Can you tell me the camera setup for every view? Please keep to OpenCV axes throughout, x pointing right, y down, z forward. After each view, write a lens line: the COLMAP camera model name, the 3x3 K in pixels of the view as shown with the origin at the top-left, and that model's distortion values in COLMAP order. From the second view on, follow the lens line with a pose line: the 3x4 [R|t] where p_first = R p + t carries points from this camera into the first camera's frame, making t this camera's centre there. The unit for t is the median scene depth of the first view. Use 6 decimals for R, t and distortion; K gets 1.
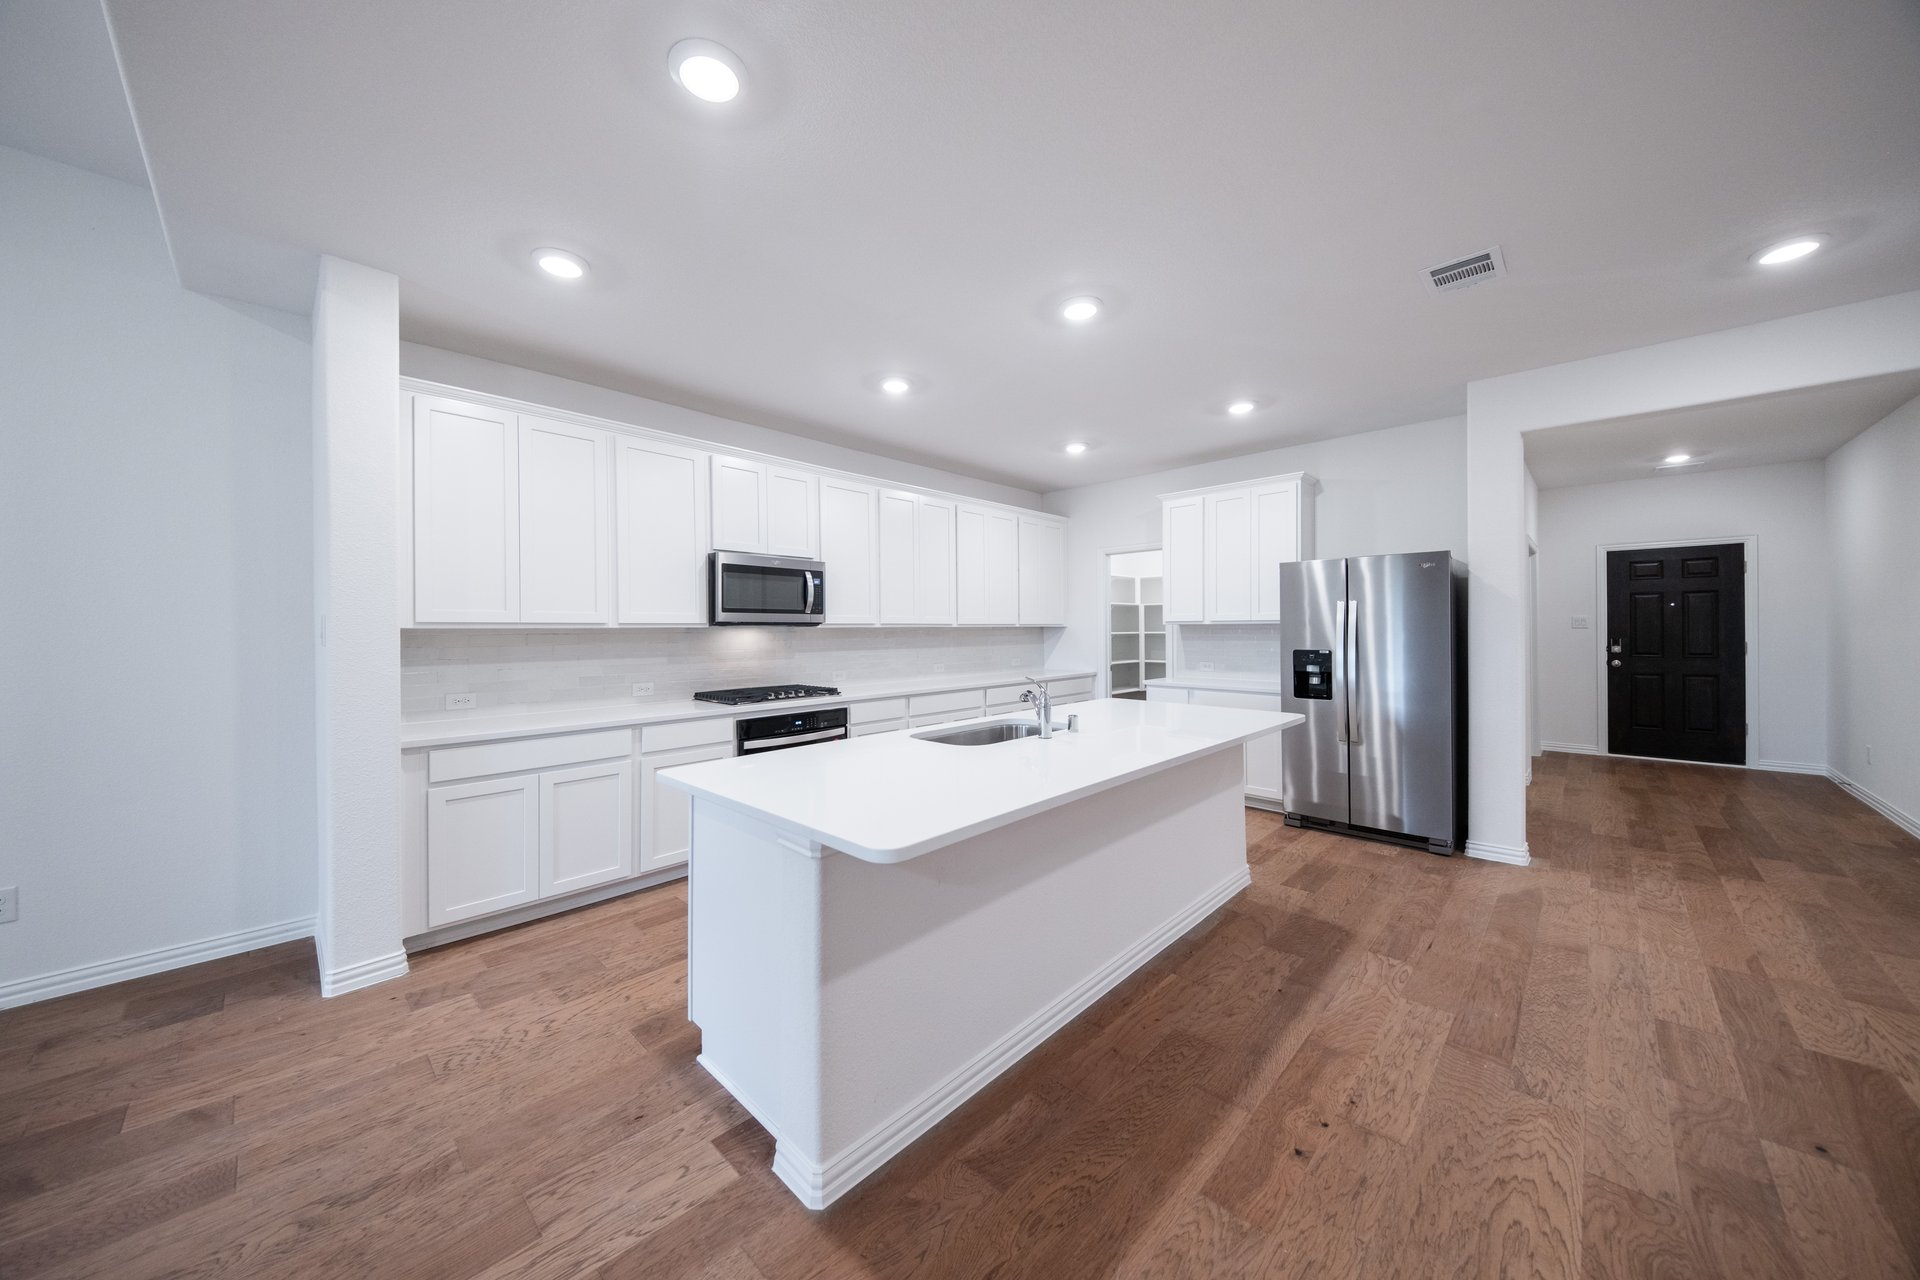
lens RADIAL K [[666.2, 0, 966.9], [0, 666.2, 628.7], [0, 0, 1]] dist [0.019305, -0.000063]
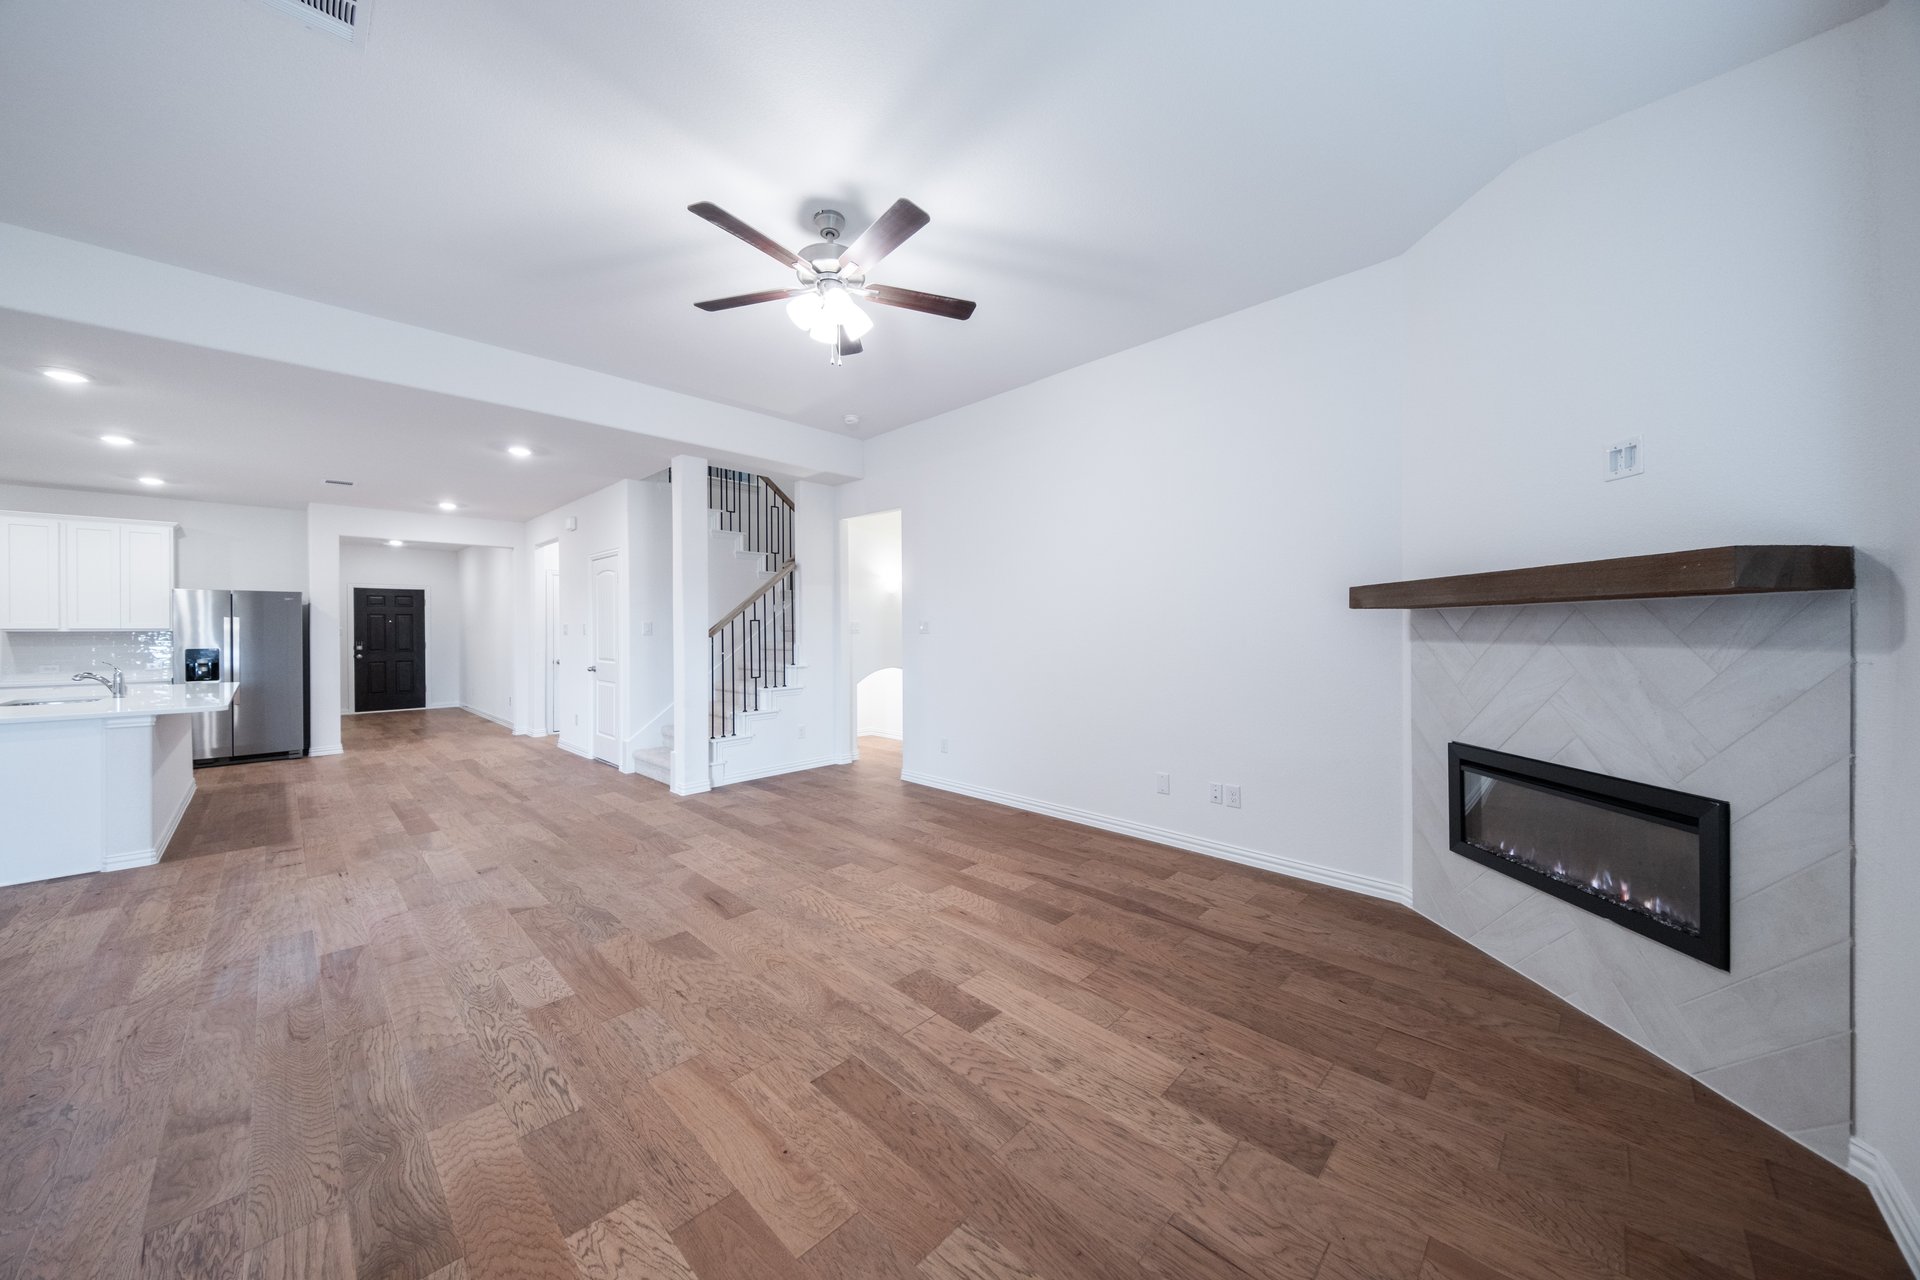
lens RADIAL K [[666.2, 0, 966.9], [0, 666.2, 628.7], [0, 0, 1]] dist [0.019305, -0.000063]
pose [[0.023932, 0.006879, 0.999690, -1.011316], [0.005279, 0.999962, -0.007007, 0.004967], [-0.999700, 0.005445, 0.023894, -0.796683]]
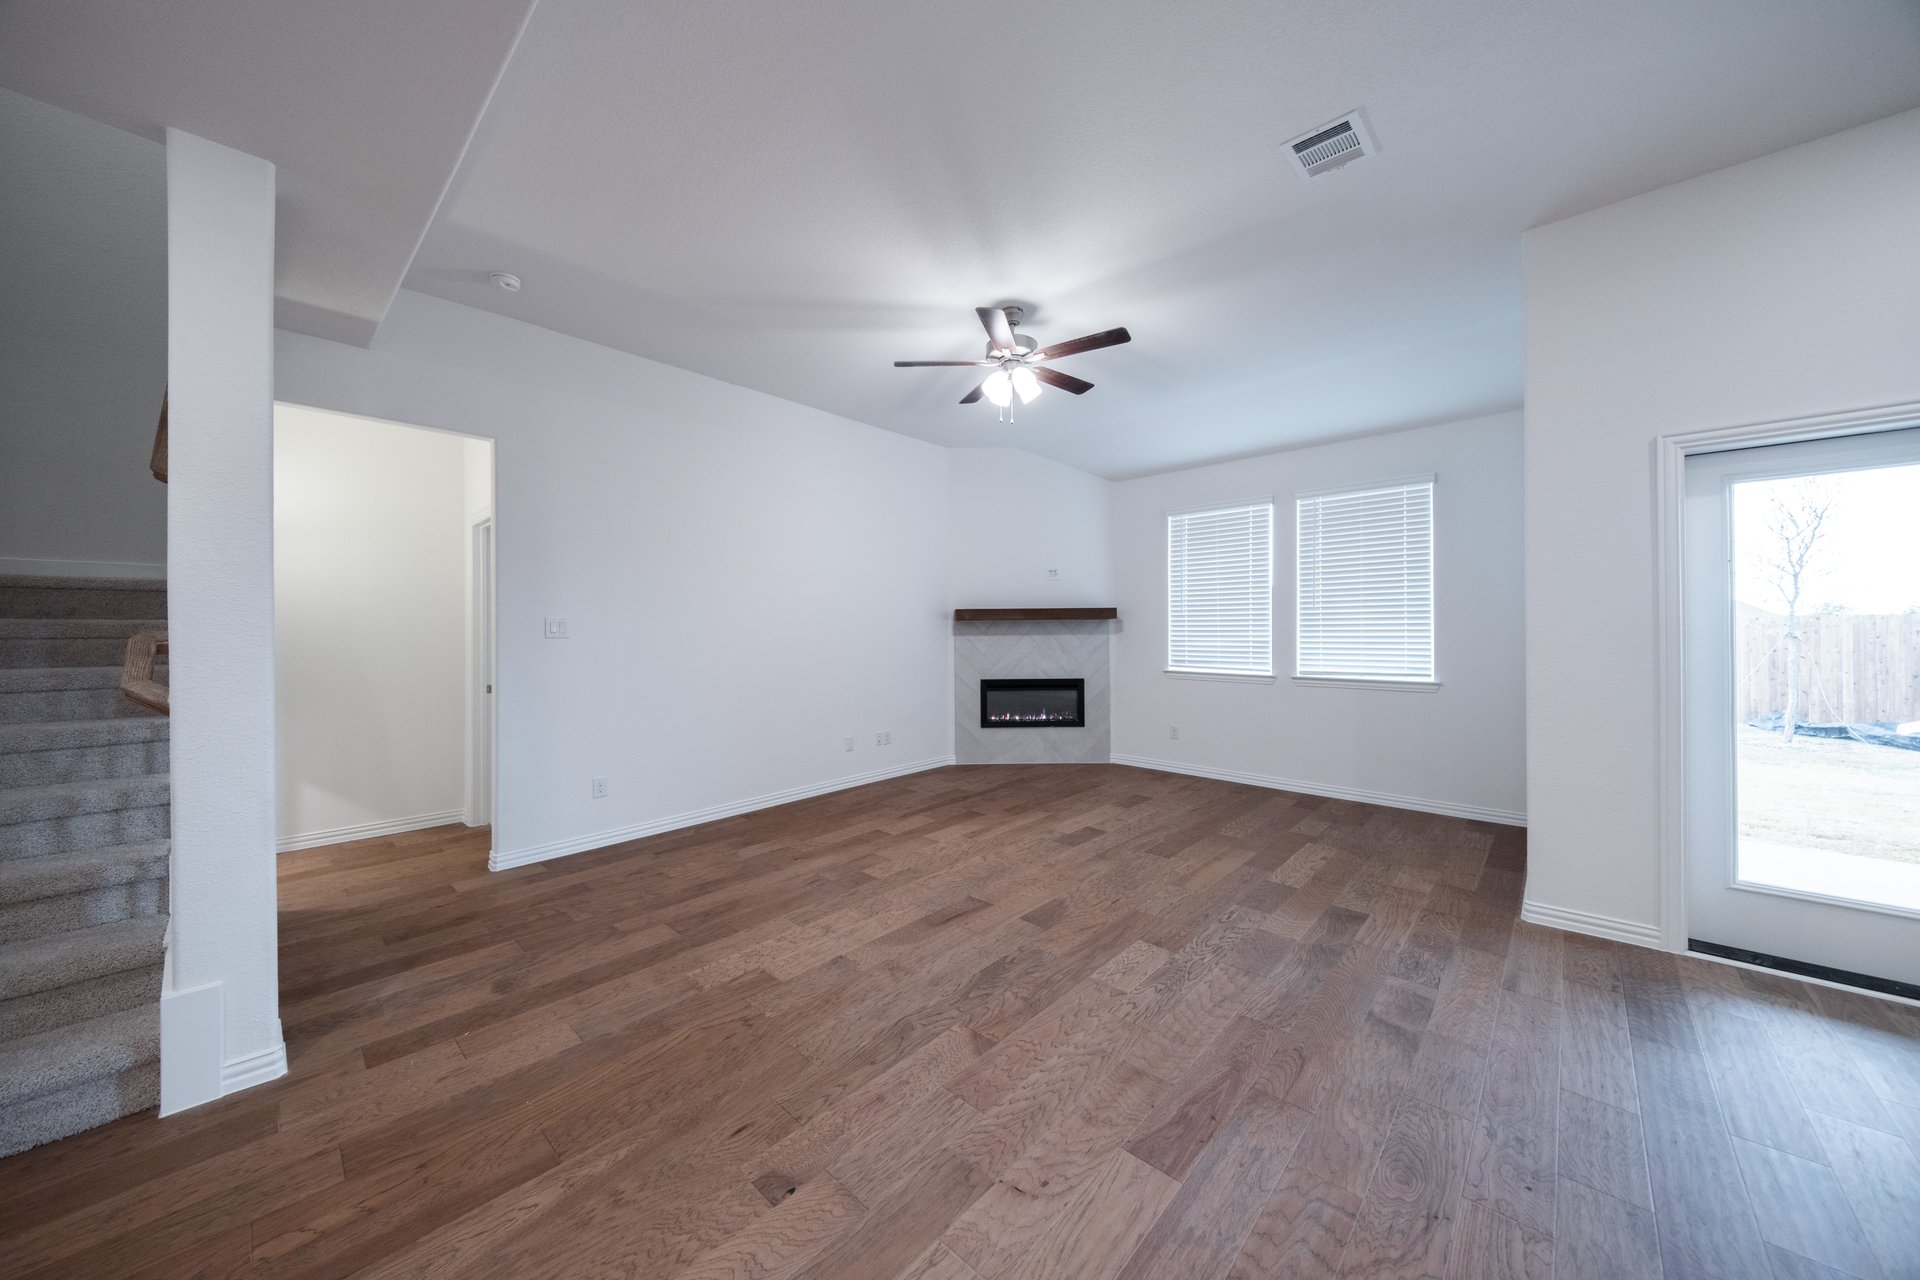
lens RADIAL K [[648.5, 0, 959.8], [0, 648.5, 629.9], [0, 0, 1]] dist [0.089256, -0.000048]
pose [[-0.999794, 0.016272, -0.012139, -0.187551], [0.016295, 0.999866, -0.001797, 0.004291], [0.012108, -0.001995, -0.999925, 0.305812]]
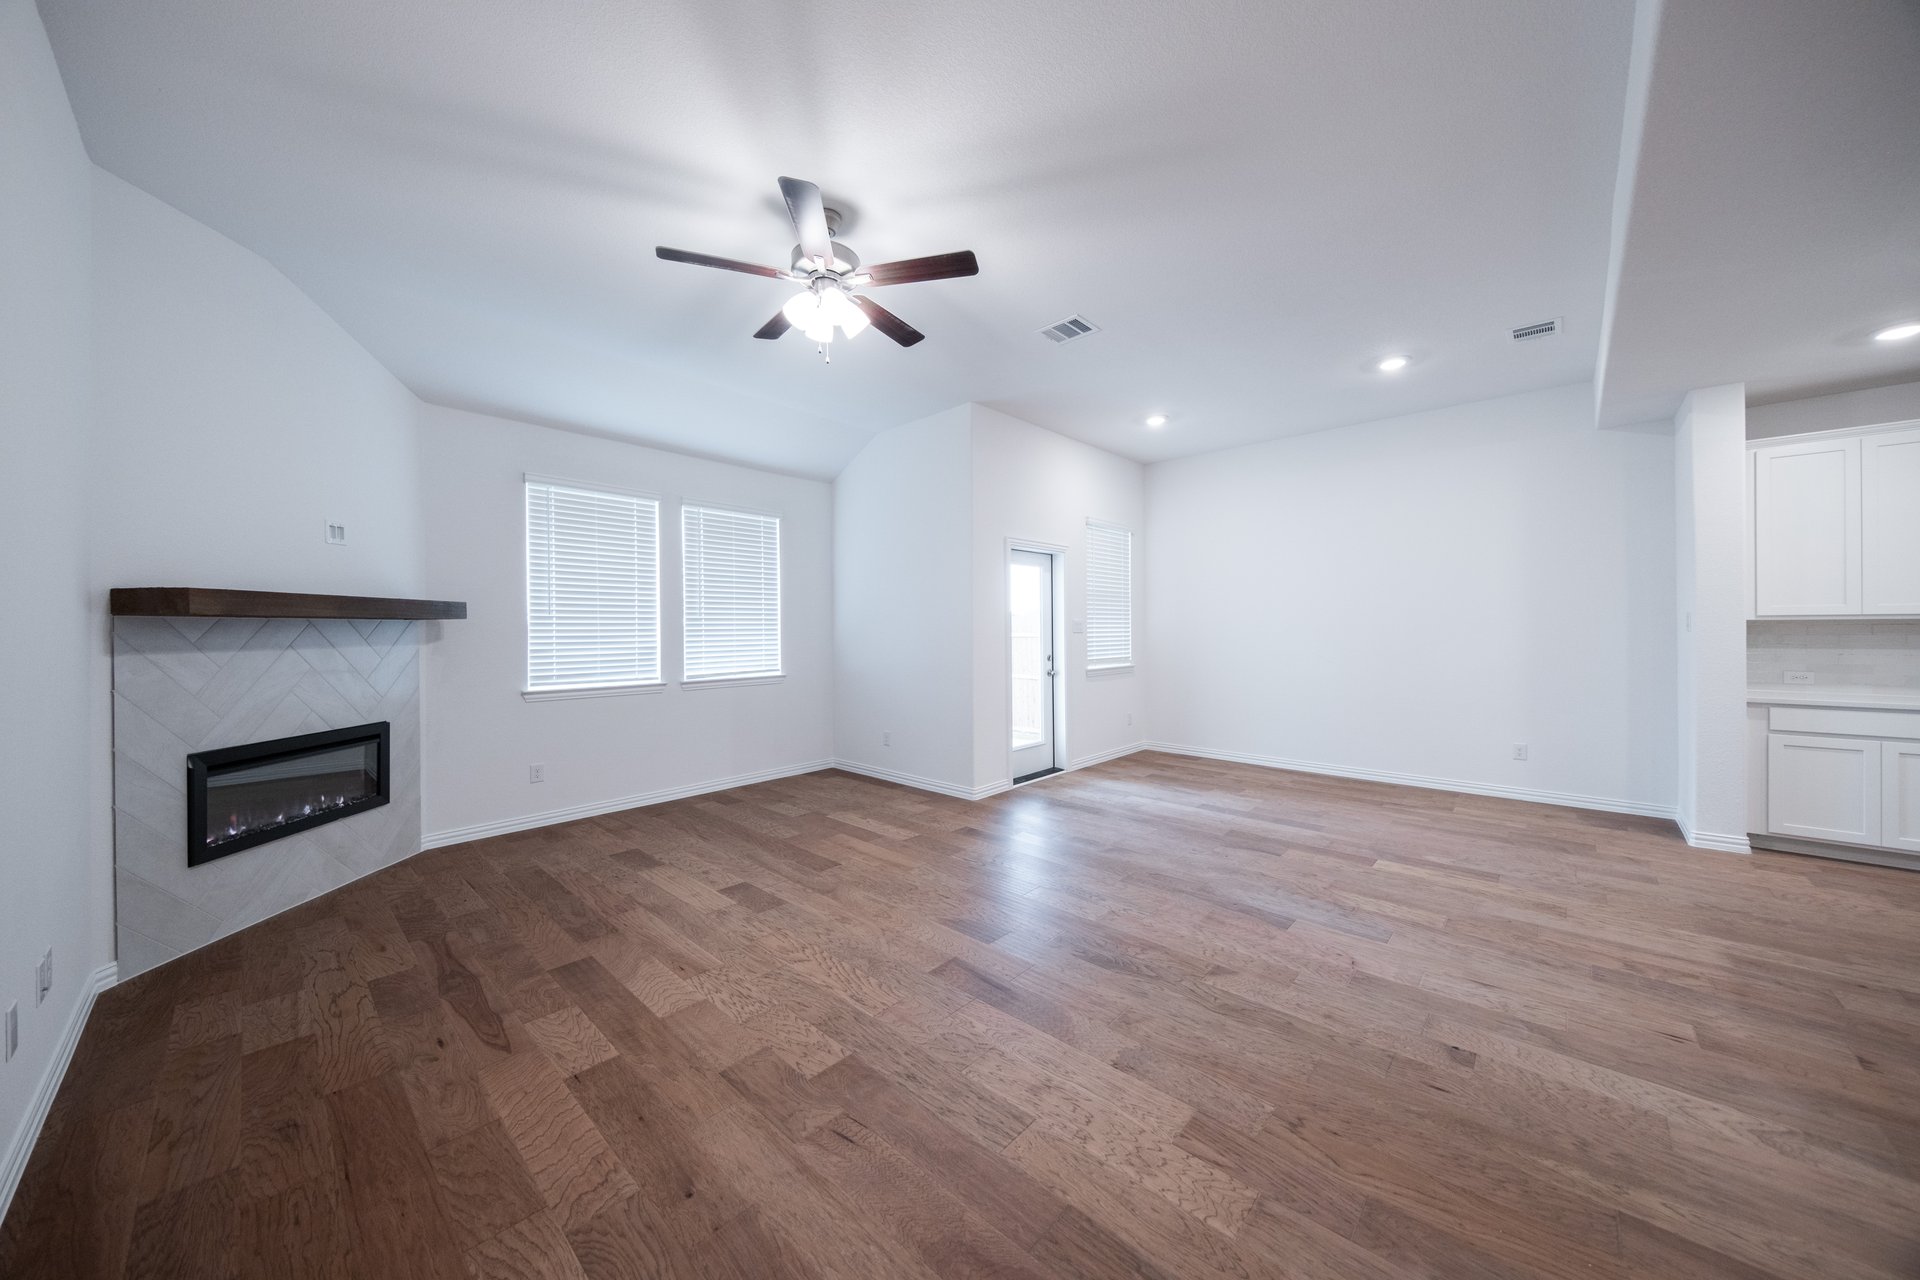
lens RADIAL K [[638.6, 0, 959.2], [0, 638.6, 626.6], [0, 0, 1]] dist [0.026795, 0.000066]
pose [[-0.003986, 0.008084, -0.999959, 0.427652], [0.008445, 0.999932, 0.008050, -0.009242], [0.999956, -0.008412, -0.004054, -0.487122]]
